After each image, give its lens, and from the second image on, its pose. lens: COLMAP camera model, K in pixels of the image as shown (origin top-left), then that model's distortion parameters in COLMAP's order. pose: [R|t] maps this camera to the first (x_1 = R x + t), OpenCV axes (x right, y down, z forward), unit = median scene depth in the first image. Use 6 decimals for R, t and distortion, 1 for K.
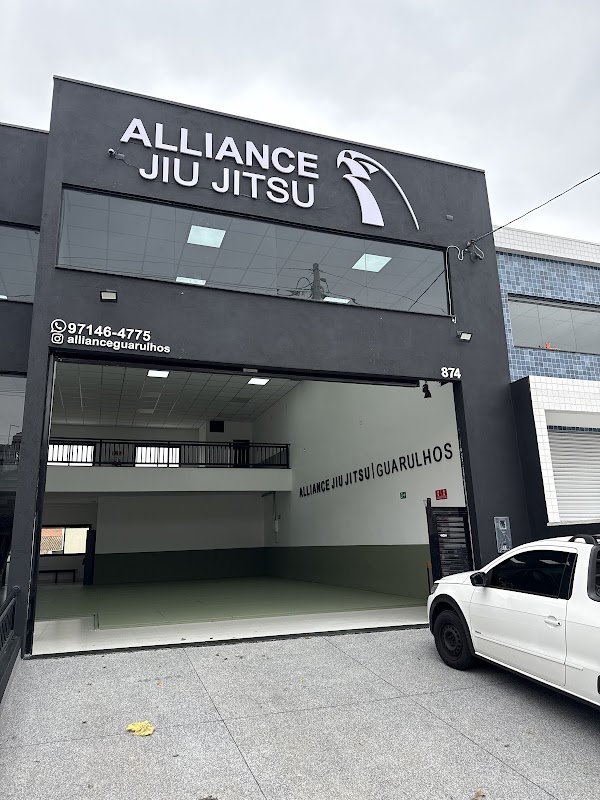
lens RADIAL K [[558.8, 0, 300.0], [0, 558.8, 400.0], [0, 0, 1]] dist [0.073228, 0.000667]
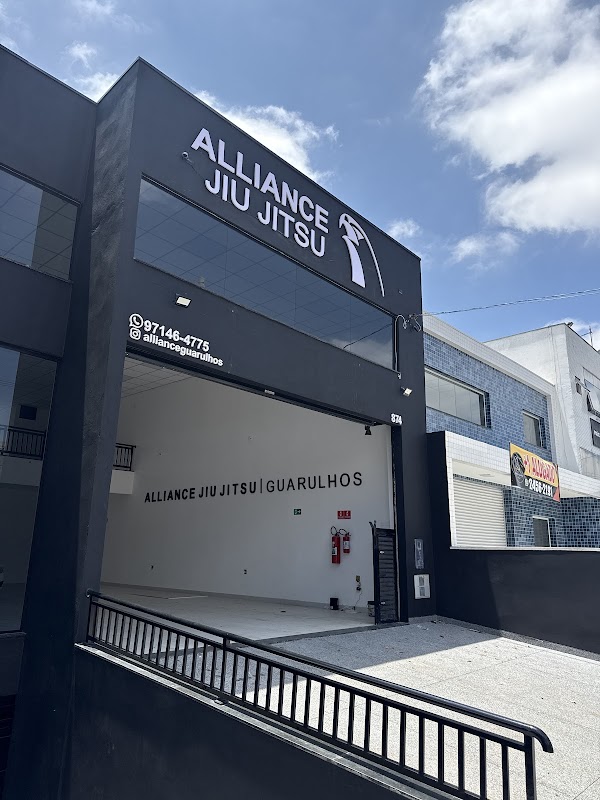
lens RADIAL K [[558.3, 0, 300.0], [0, 558.3, 400.0], [0, 0, 1]] dist [0.166733, -0.055679]
pose [[0.882947, 0.167295, 0.438653, -0.474554], [-0.162115, 0.985527, -0.049549, 0.005673], [-0.440594, -0.027363, 0.897290, -0.010166]]
